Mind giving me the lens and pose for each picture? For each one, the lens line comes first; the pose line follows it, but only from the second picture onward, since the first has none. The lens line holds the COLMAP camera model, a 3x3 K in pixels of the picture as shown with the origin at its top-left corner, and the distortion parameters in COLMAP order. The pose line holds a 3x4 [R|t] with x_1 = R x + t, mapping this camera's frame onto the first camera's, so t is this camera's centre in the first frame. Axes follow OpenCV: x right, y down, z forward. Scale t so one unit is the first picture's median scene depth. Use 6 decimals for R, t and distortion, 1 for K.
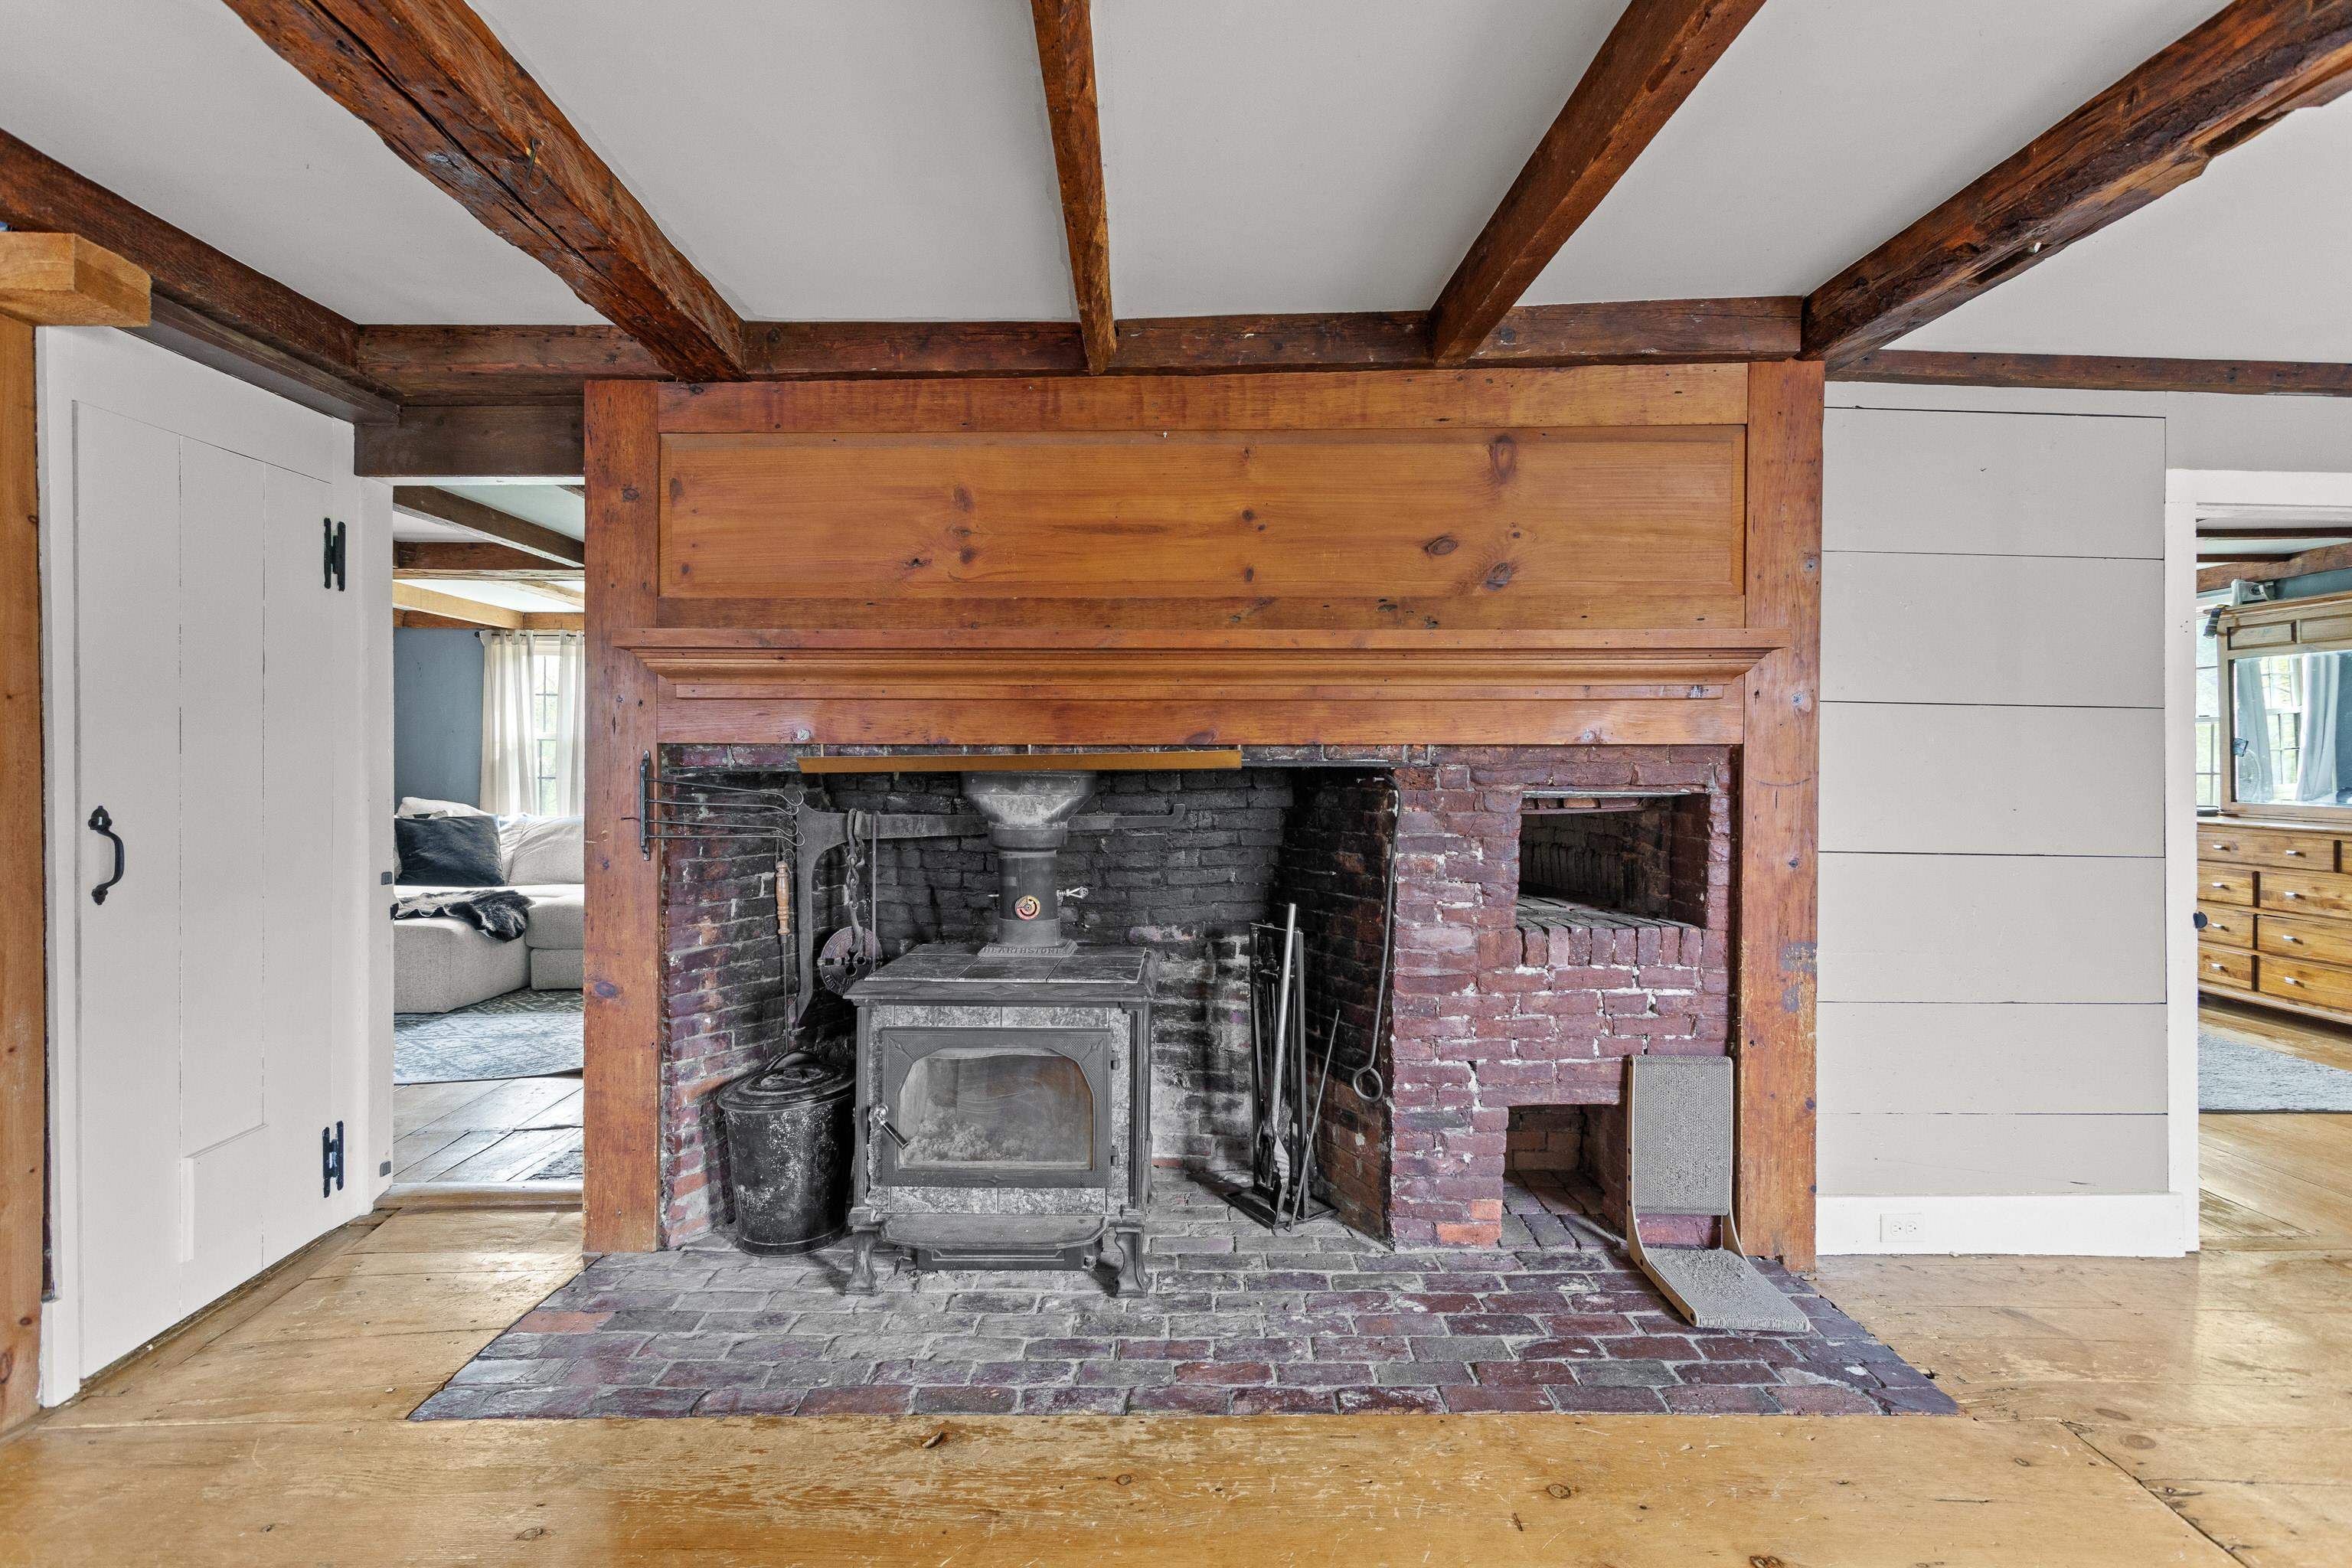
lens RADIAL K [[1109.0, 0, 1165.0], [0, 1109.0, 786.6], [0, 0, 1]] dist [-0.002629, 0.001802]
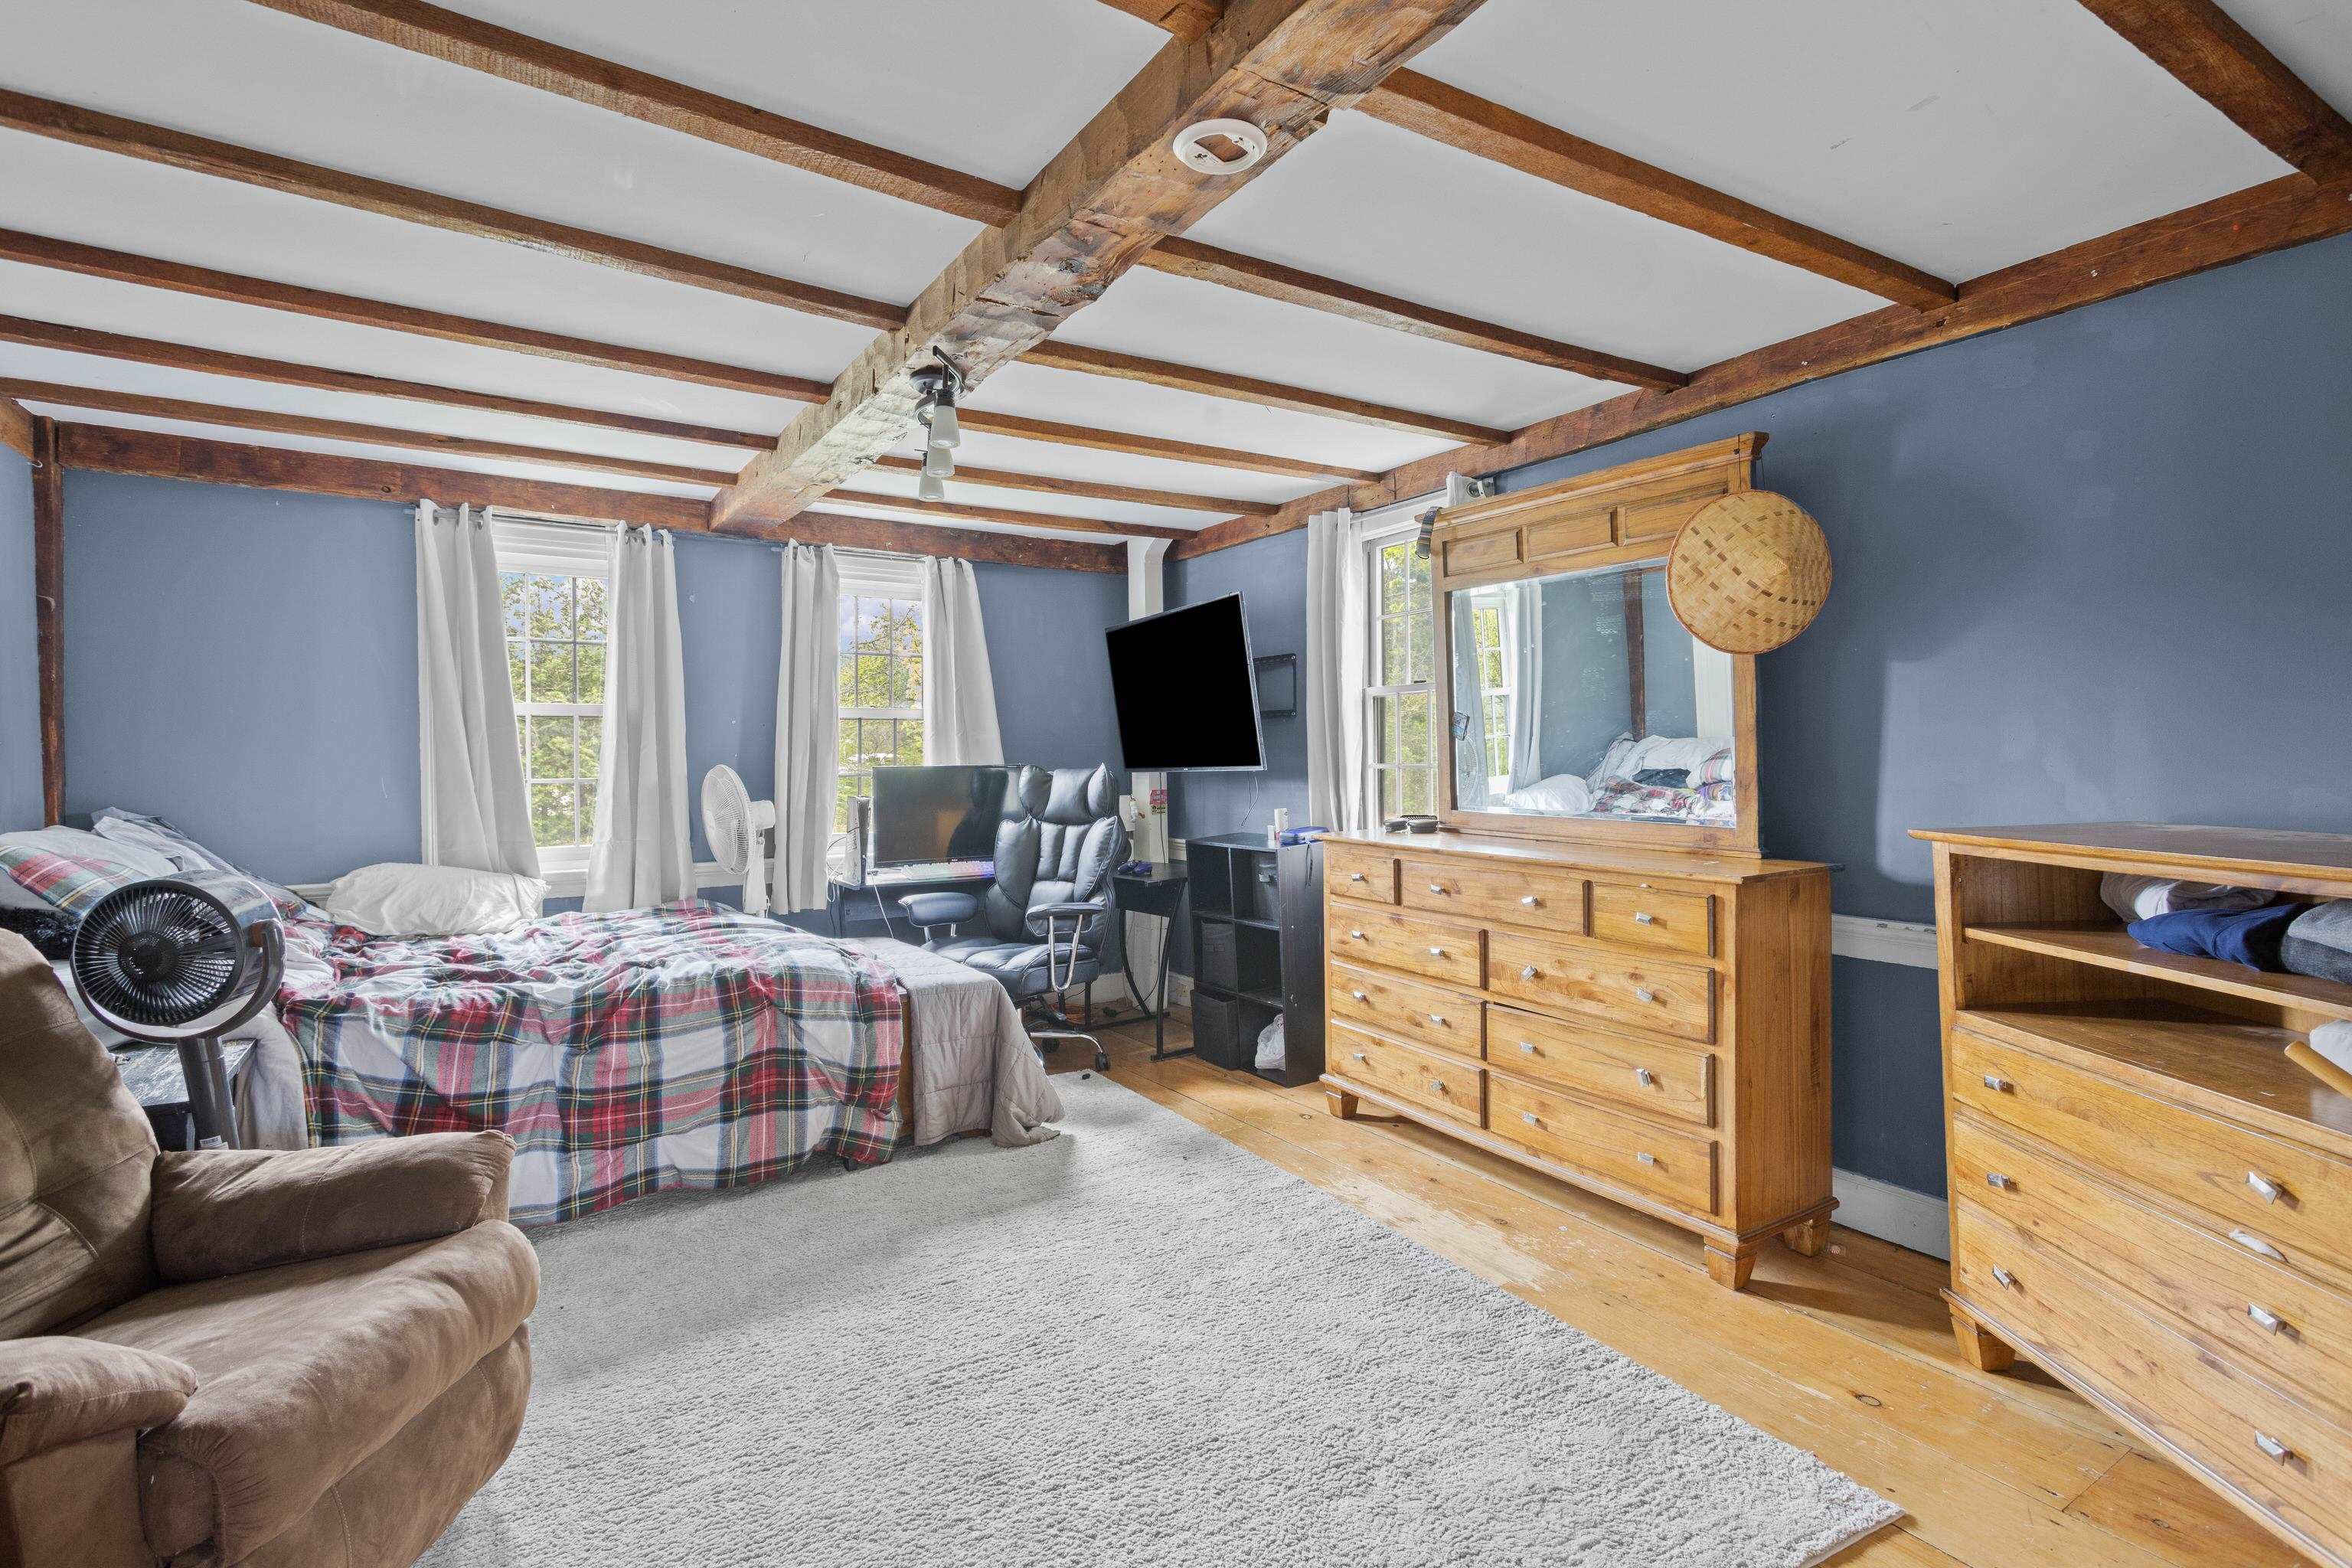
lens RADIAL K [[1109.0, 0, 1168.5], [0, 1109.0, 775.6], [0, 0, 1]] dist [-0.002629, 0.001802]
pose [[0.870577, -0.012671, 0.491868, 0.542589], [0.014899, 0.999889, -0.000611, -0.008379], [-0.491806, 0.007860, 0.870669, 0.560733]]
